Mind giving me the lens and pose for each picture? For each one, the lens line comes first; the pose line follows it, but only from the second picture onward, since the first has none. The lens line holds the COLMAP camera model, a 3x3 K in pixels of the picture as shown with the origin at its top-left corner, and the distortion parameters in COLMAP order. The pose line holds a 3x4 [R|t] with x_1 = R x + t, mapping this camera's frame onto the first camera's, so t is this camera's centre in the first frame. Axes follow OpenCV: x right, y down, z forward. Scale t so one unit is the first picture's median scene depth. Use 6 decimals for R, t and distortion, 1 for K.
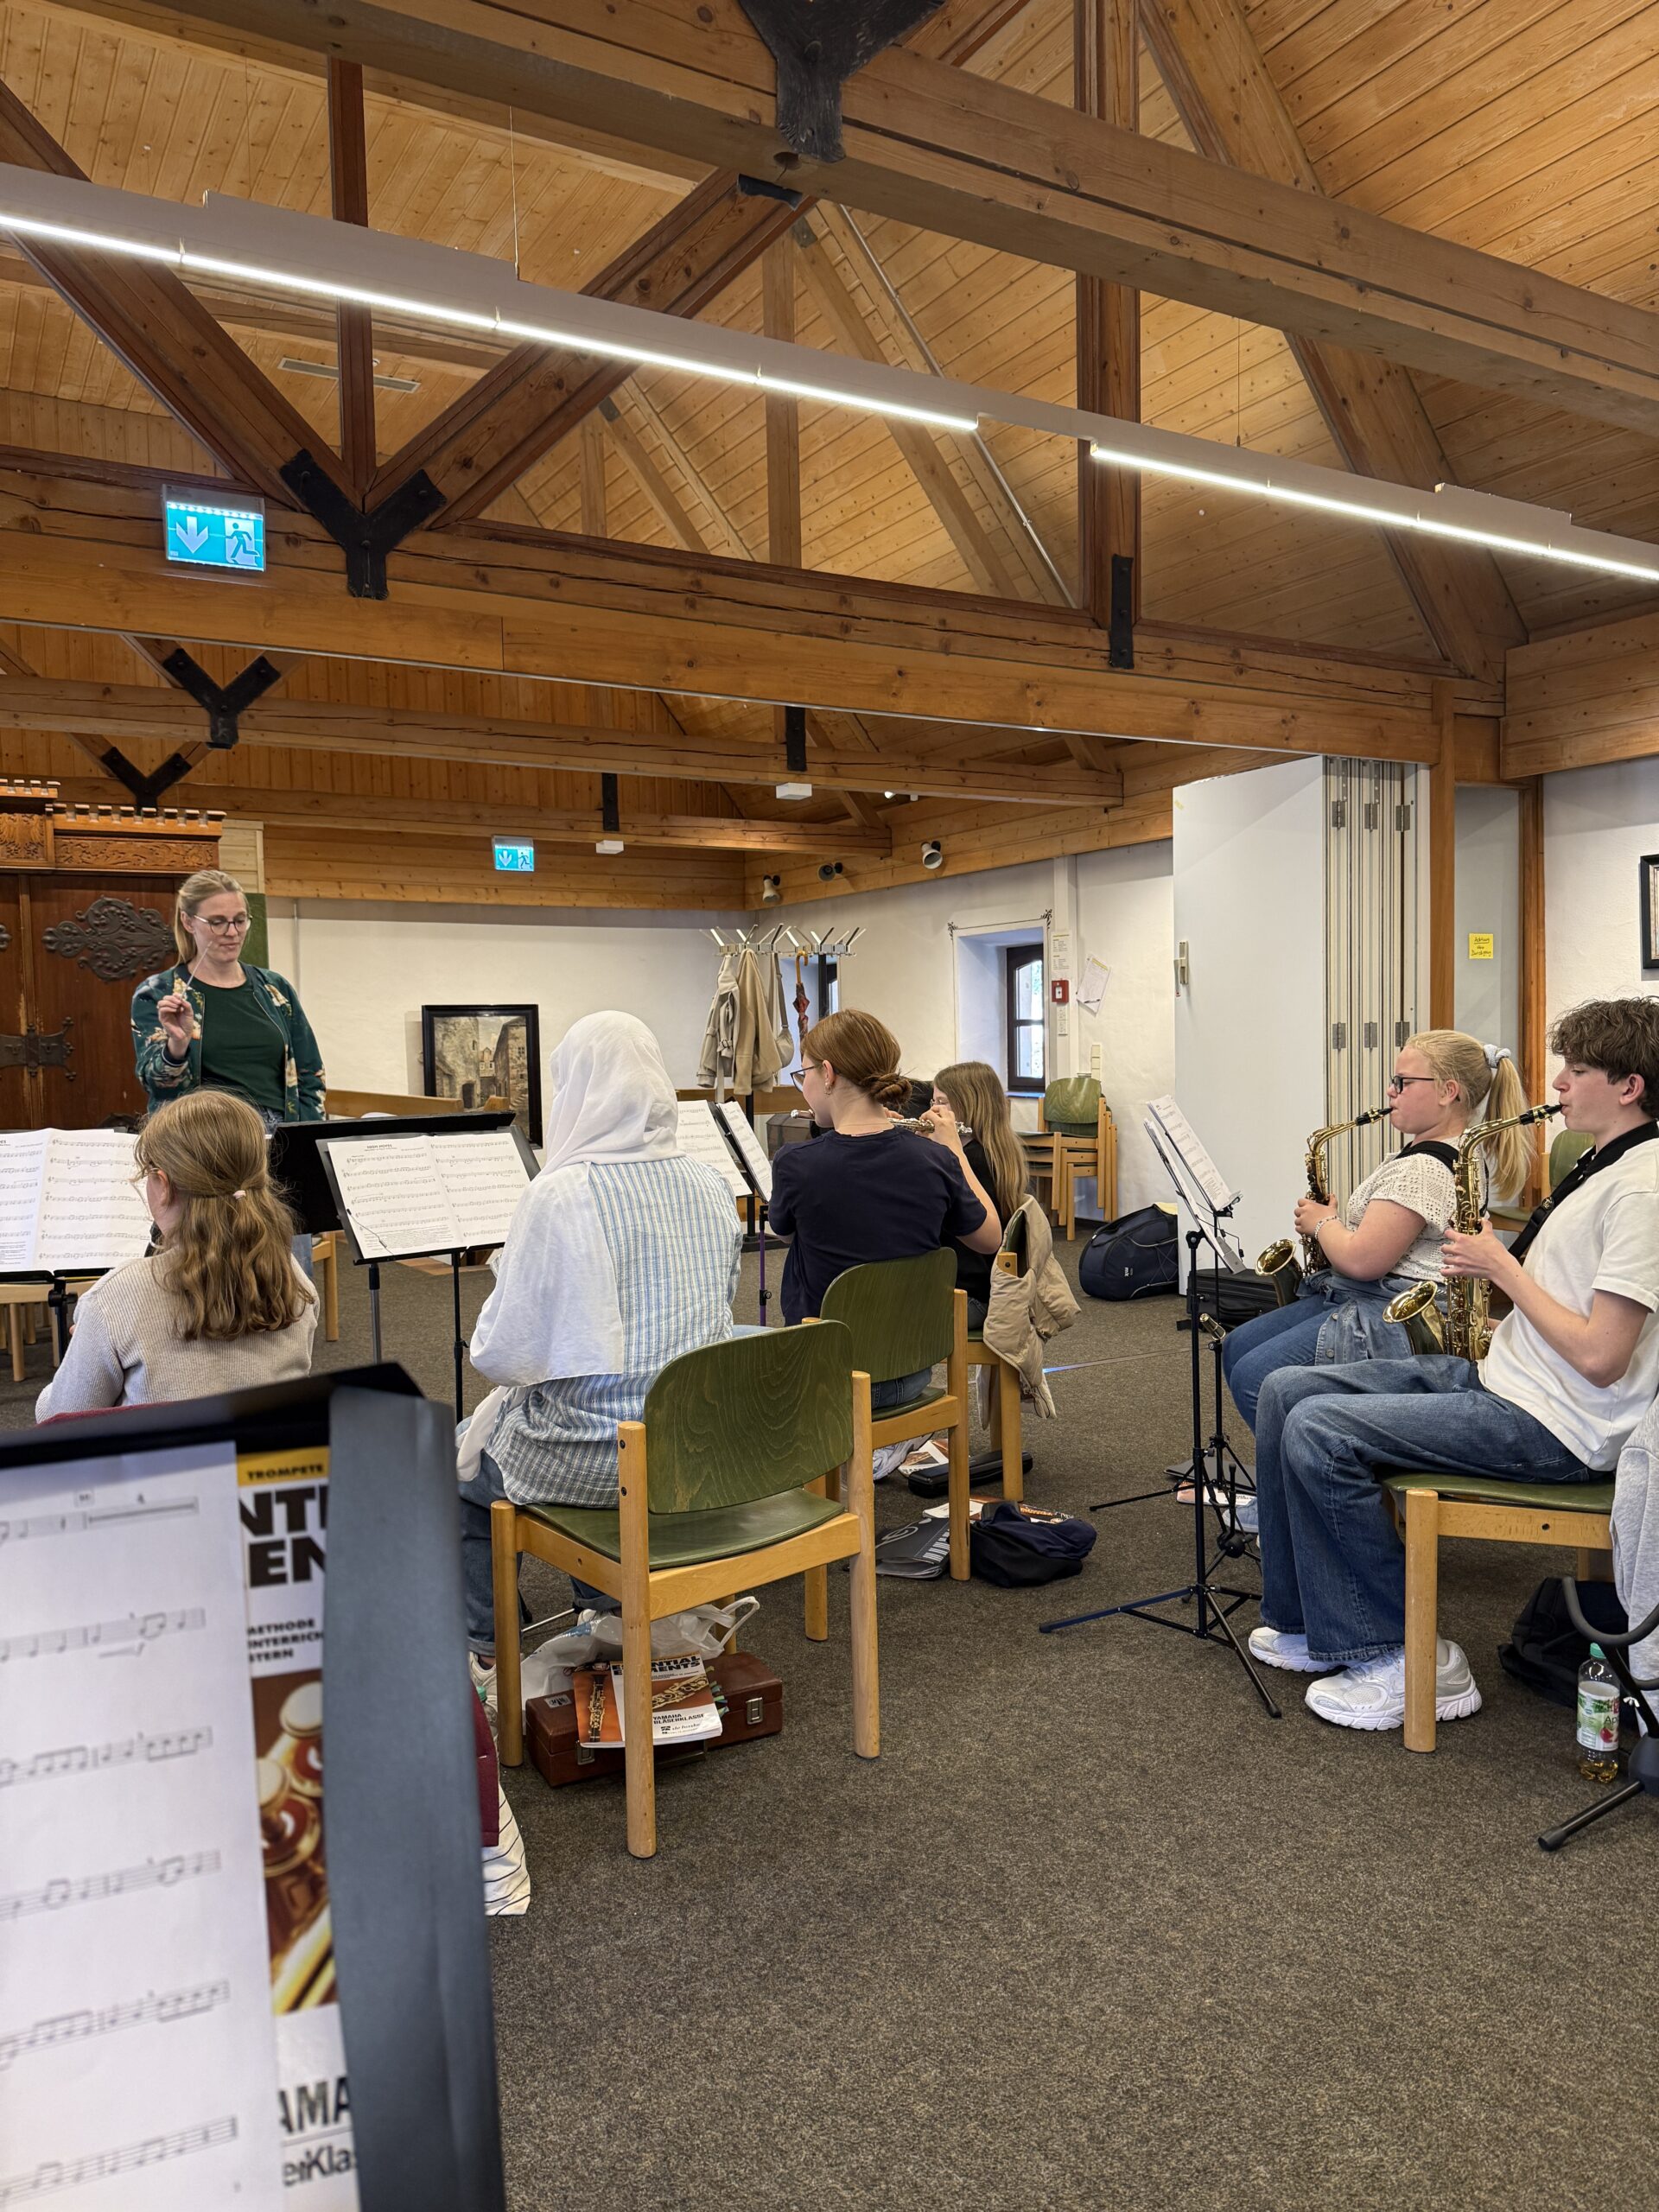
lens RADIAL K [[1571.2, 0, 822.9], [0, 1571.2, 1107.1], [0, 0, 1]] dist [0.055585, -0.050103]
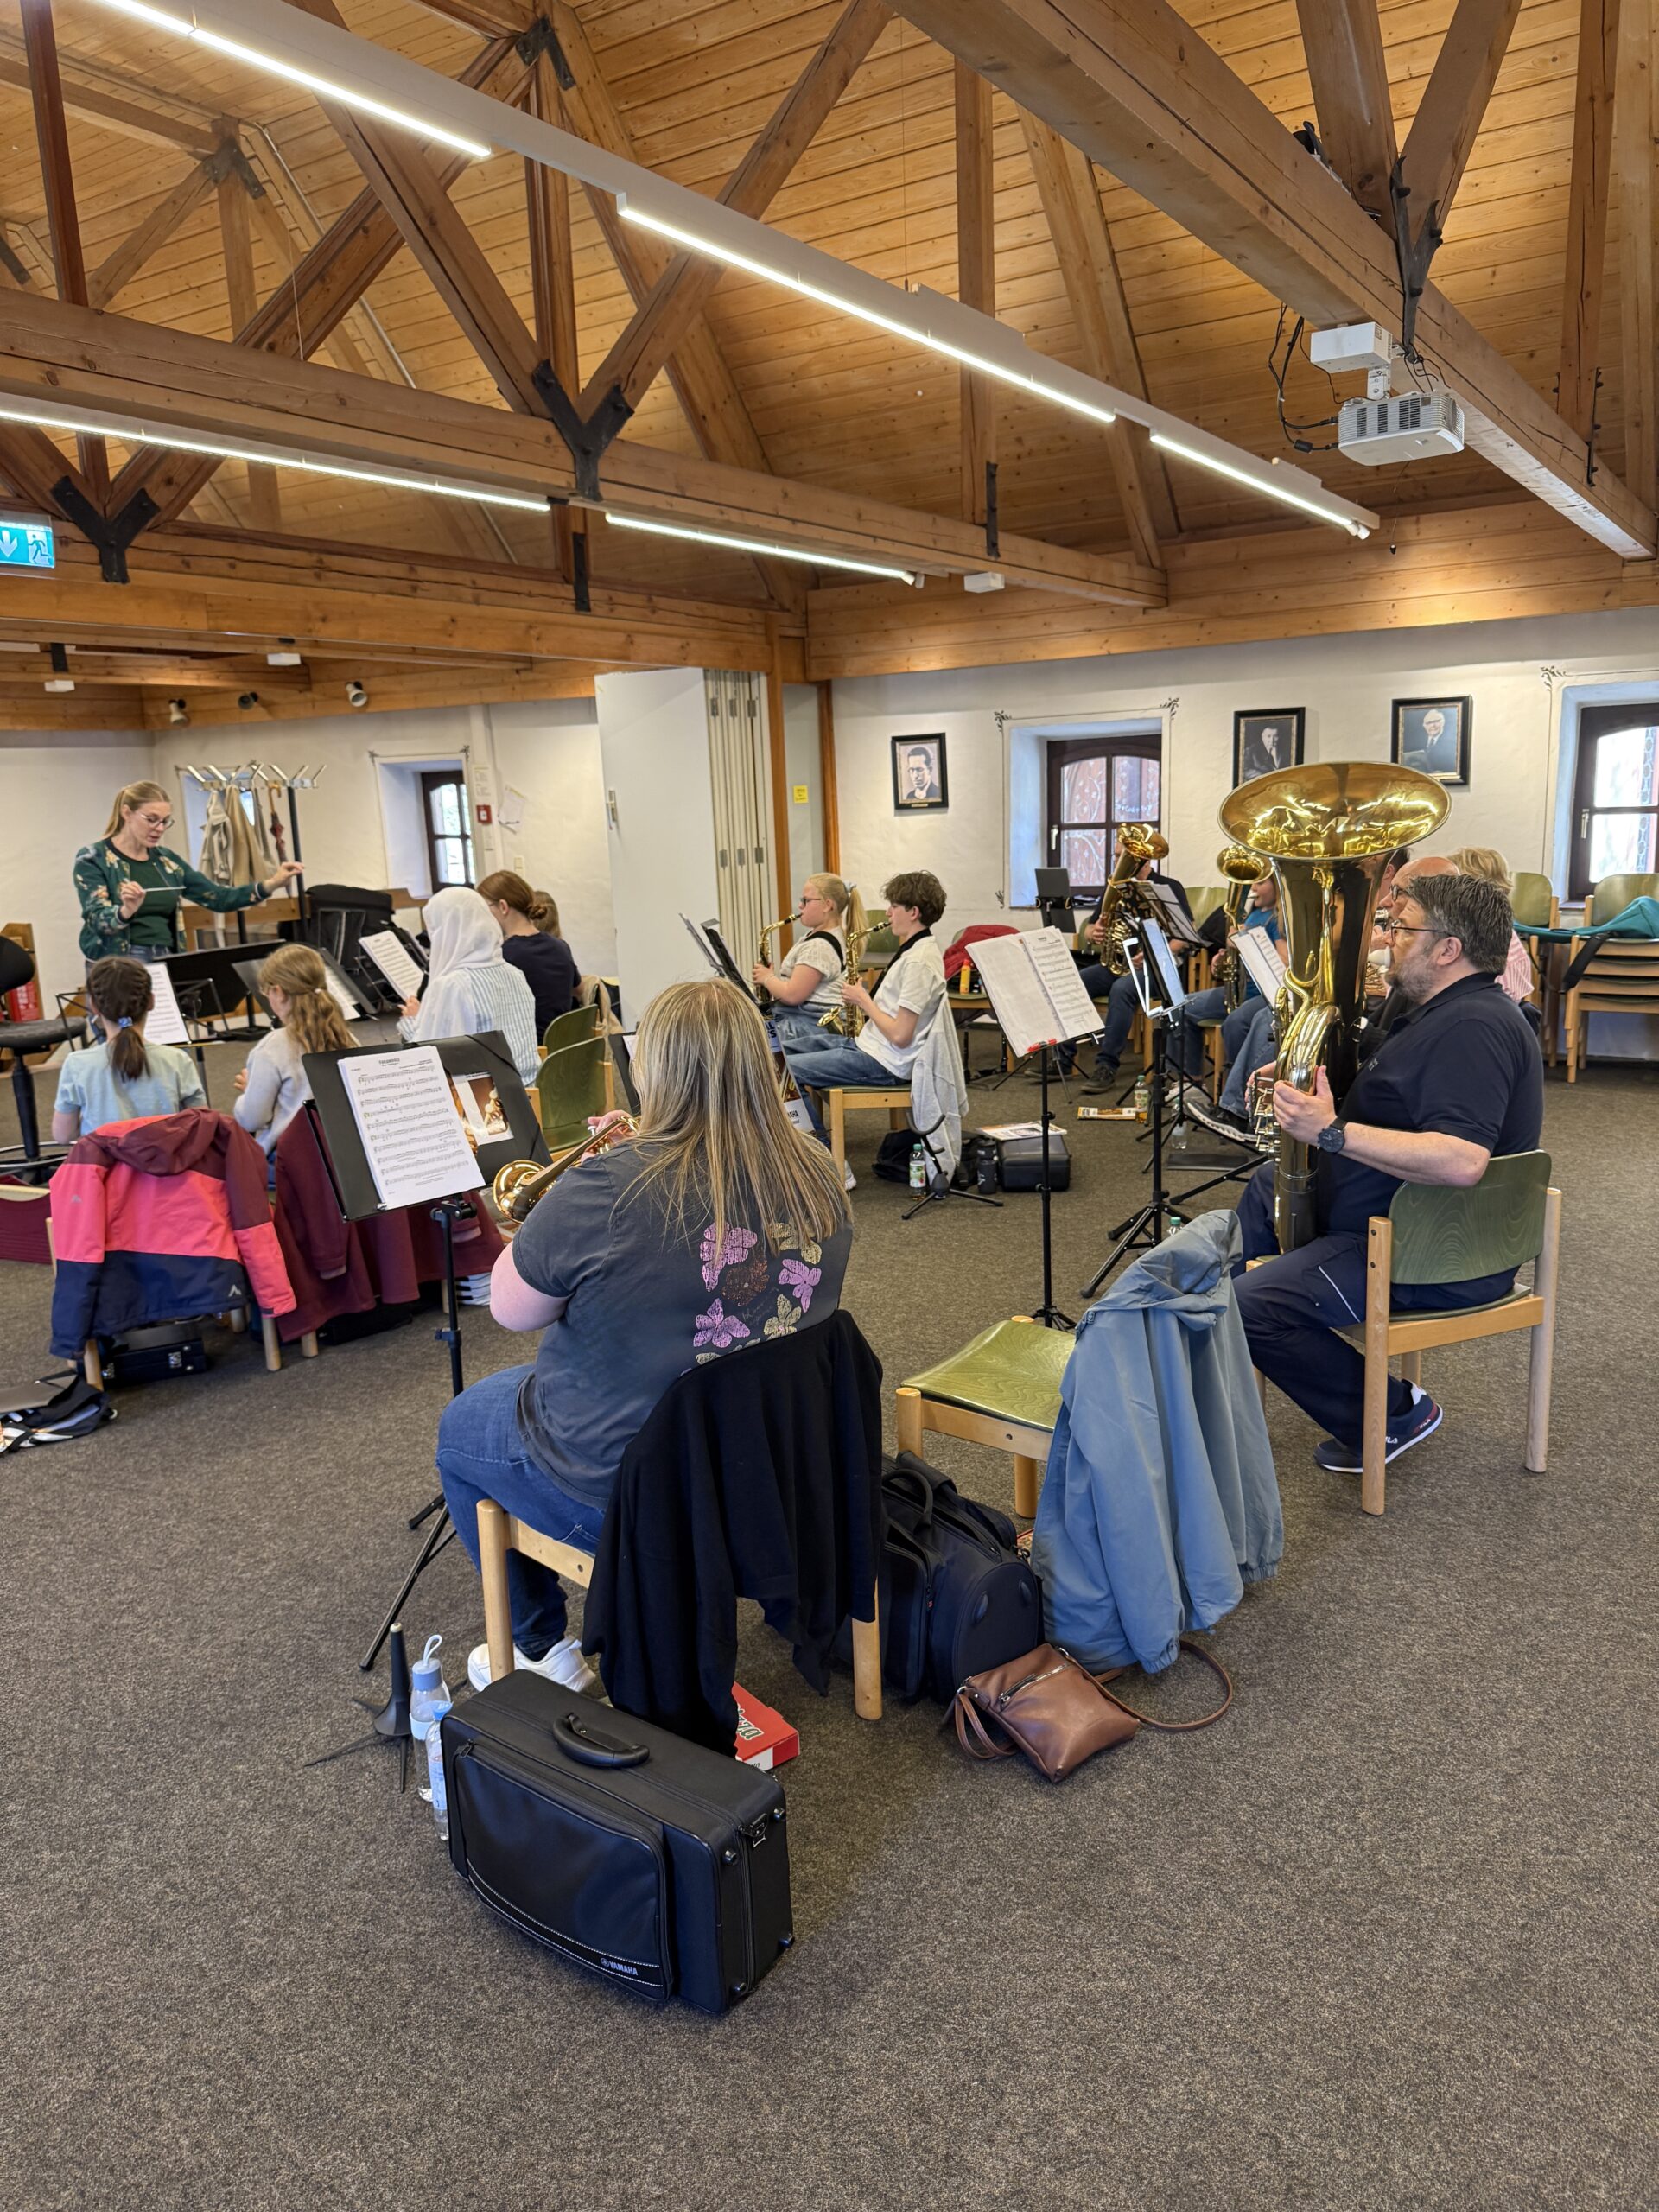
lens RADIAL K [[1571.2, 0, 823.3], [0, 1571.2, 1110.2], [0, 0, 1]] dist [0.055585, -0.050103]
pose [[0.896376, -0.102933, 0.431179, -0.285829], [0.039750, 0.987414, 0.153082, -0.034922], [-0.441509, -0.120080, 0.889185, -0.451796]]
